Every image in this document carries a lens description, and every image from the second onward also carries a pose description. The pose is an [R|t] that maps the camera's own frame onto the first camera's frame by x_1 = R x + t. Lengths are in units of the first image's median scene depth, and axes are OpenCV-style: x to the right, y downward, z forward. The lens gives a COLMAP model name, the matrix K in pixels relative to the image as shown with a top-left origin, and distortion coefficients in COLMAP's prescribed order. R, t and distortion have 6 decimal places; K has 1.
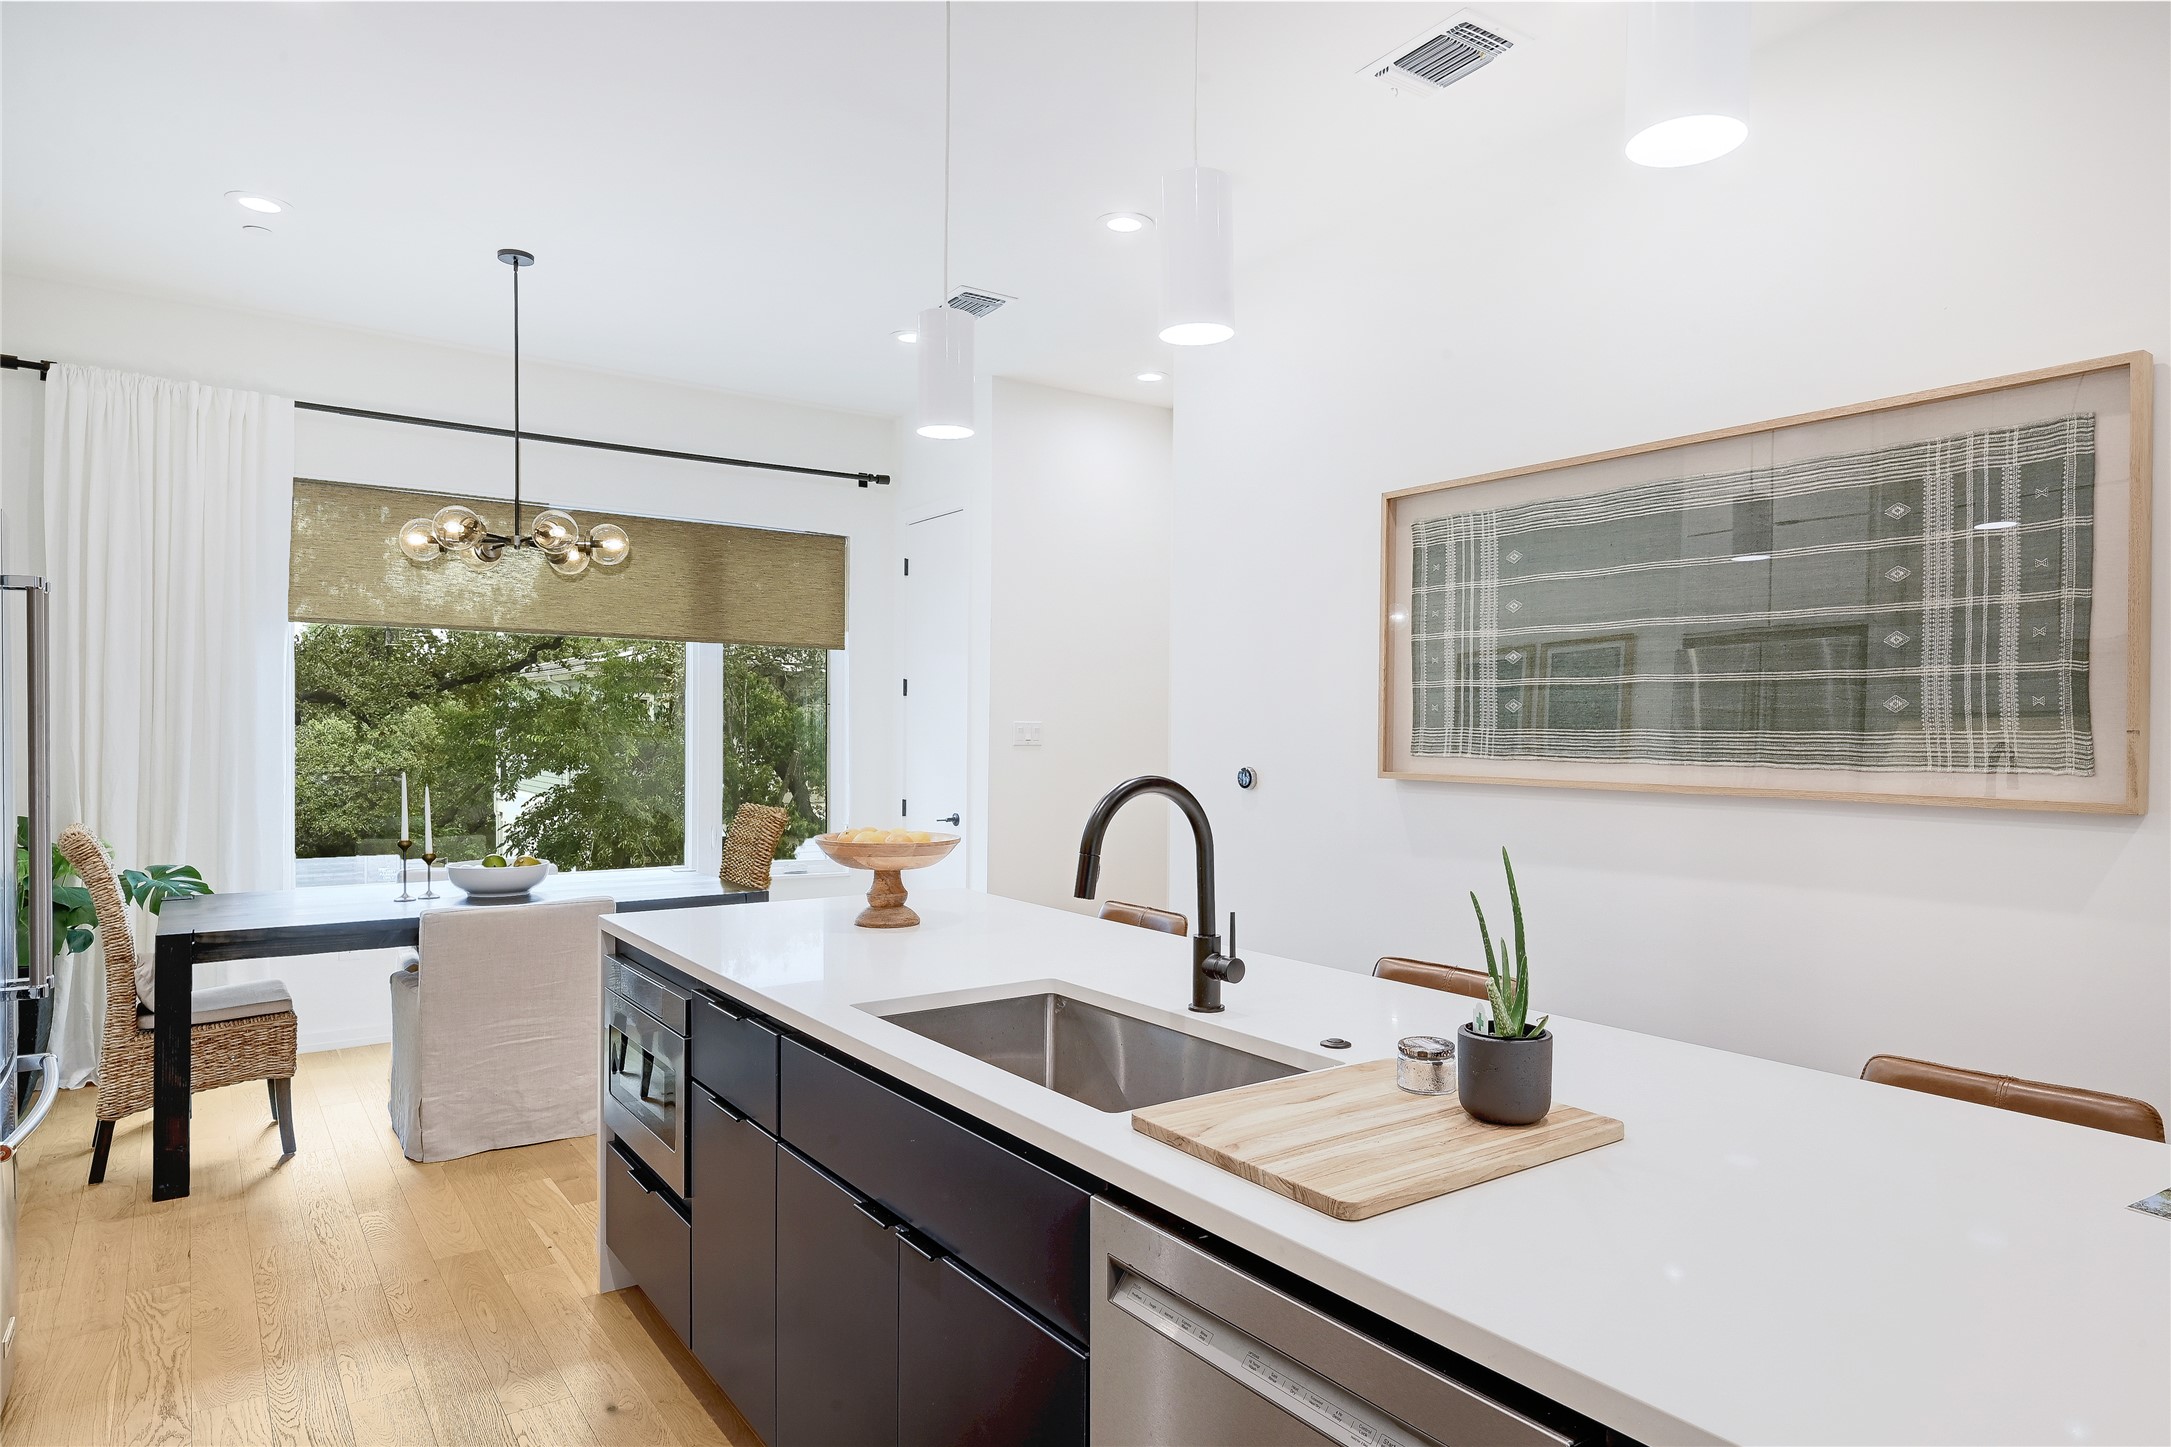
lens RADIAL K [[1267.2, 0, 1081.7], [0, 1267.2, 712.9], [0, 0, 1]] dist [0.013852, -0.003092]
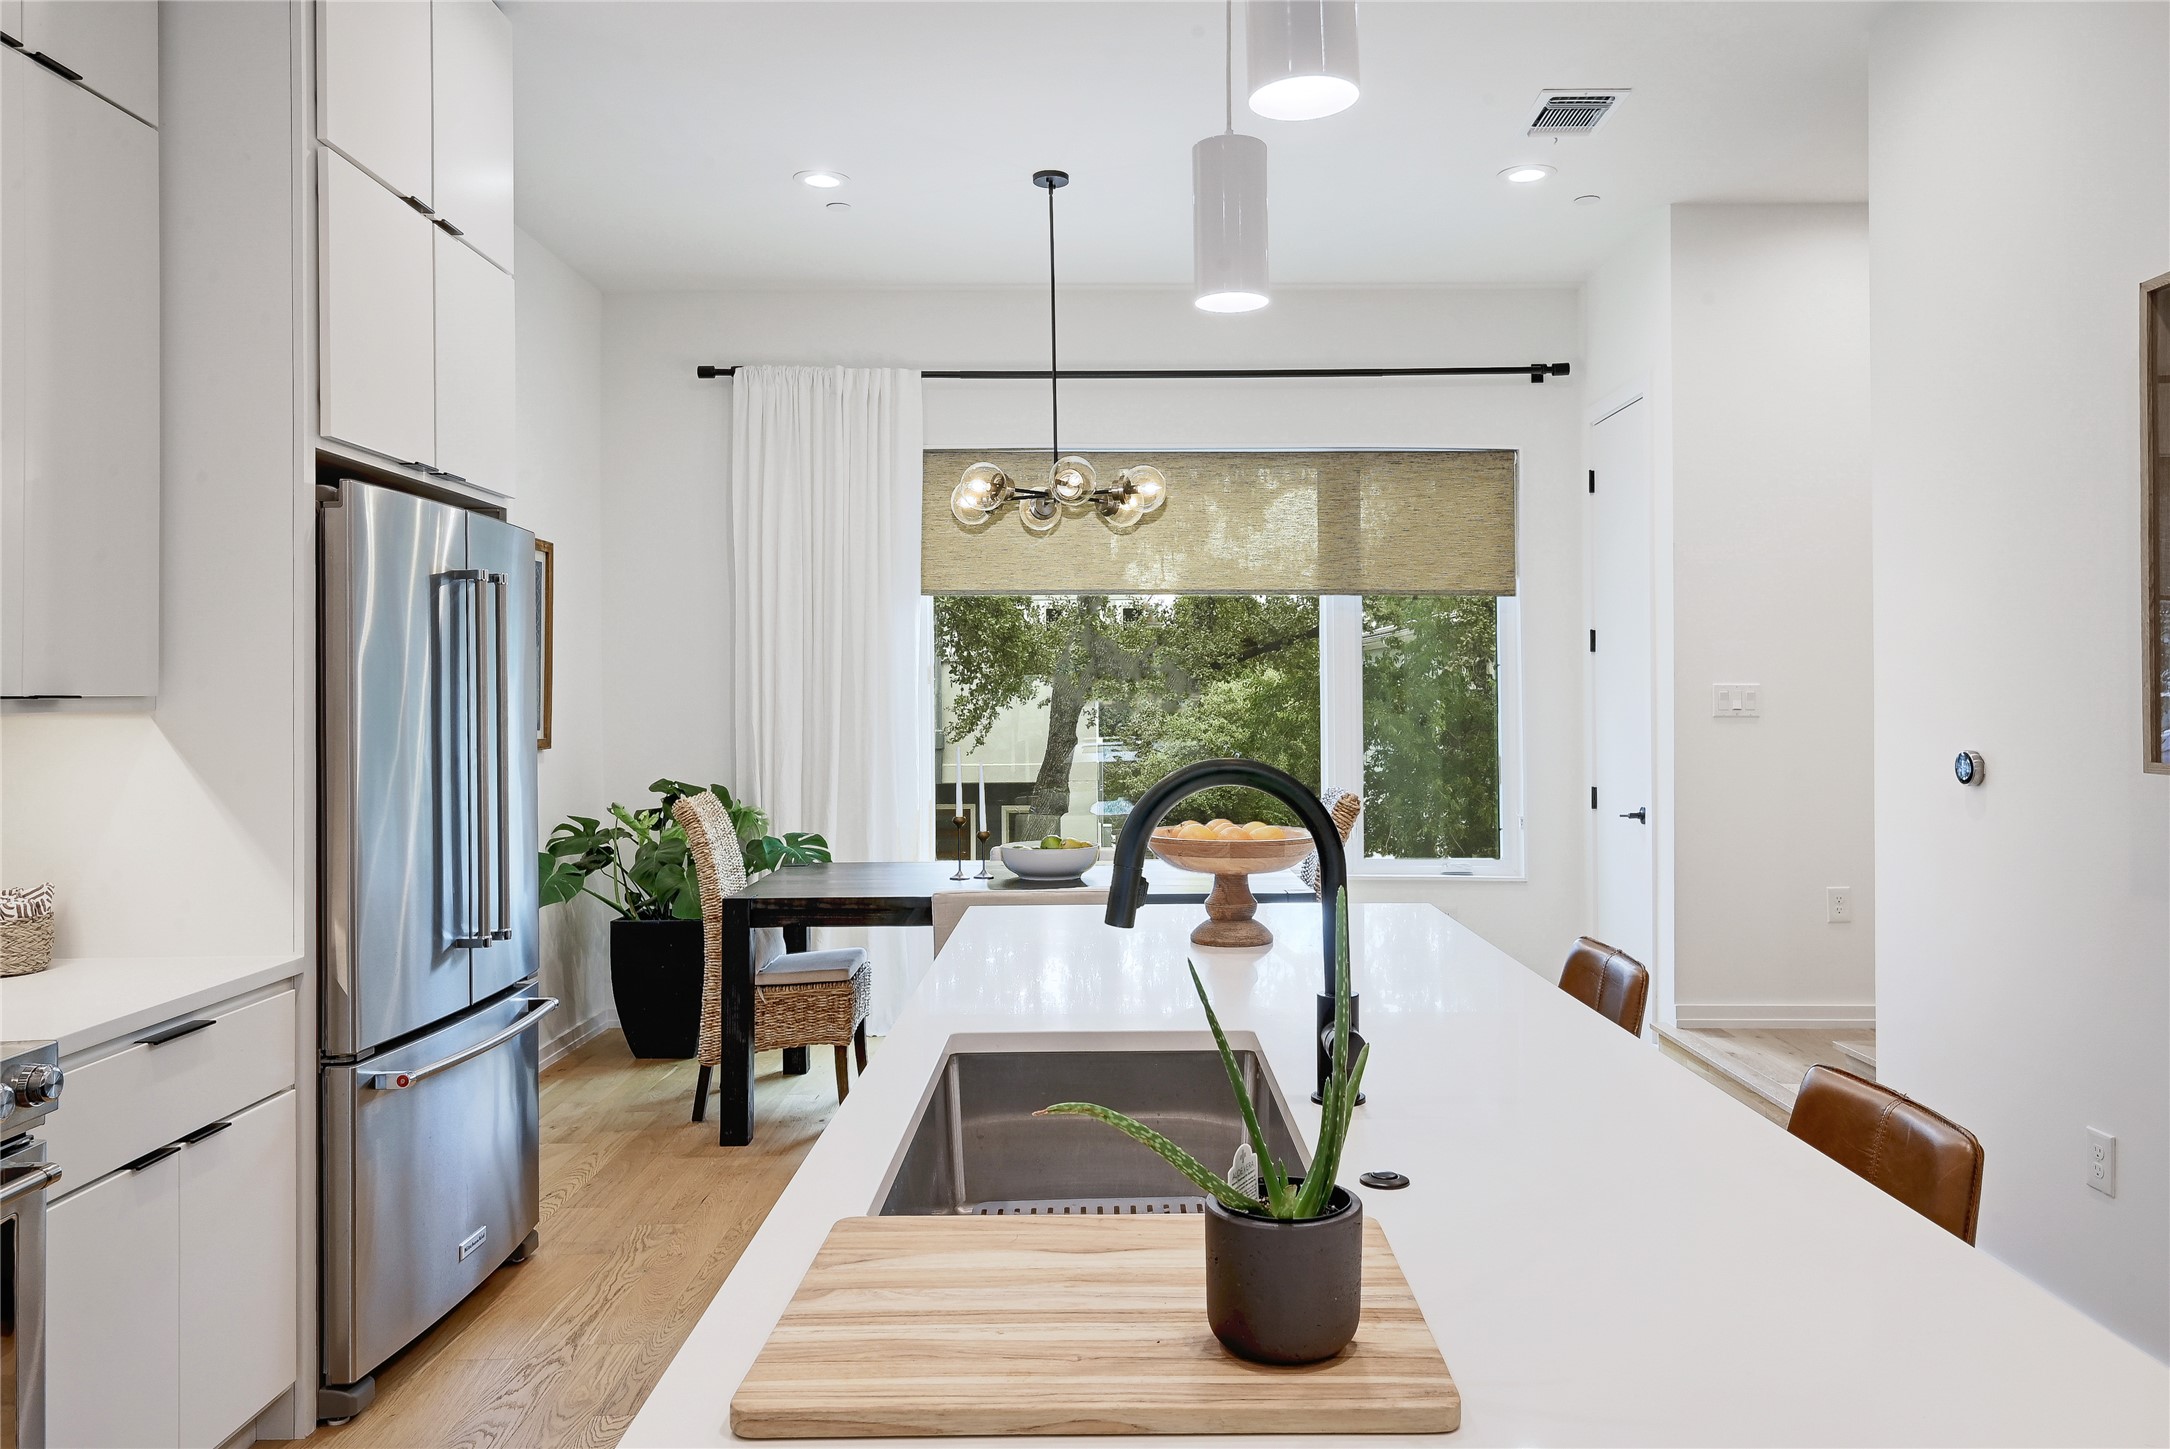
lens RADIAL K [[1512.2, 0, 1088.3], [0, 1512.2, 734.9], [0, 0, 1]] dist [0.015740, -0.001170]
pose [[0.823805, 0.001965, -0.566869, 0.194296], [0.018996, 0.999337, 0.031071, 0.004645], [0.566554, -0.036365, 0.823222, 0.114868]]
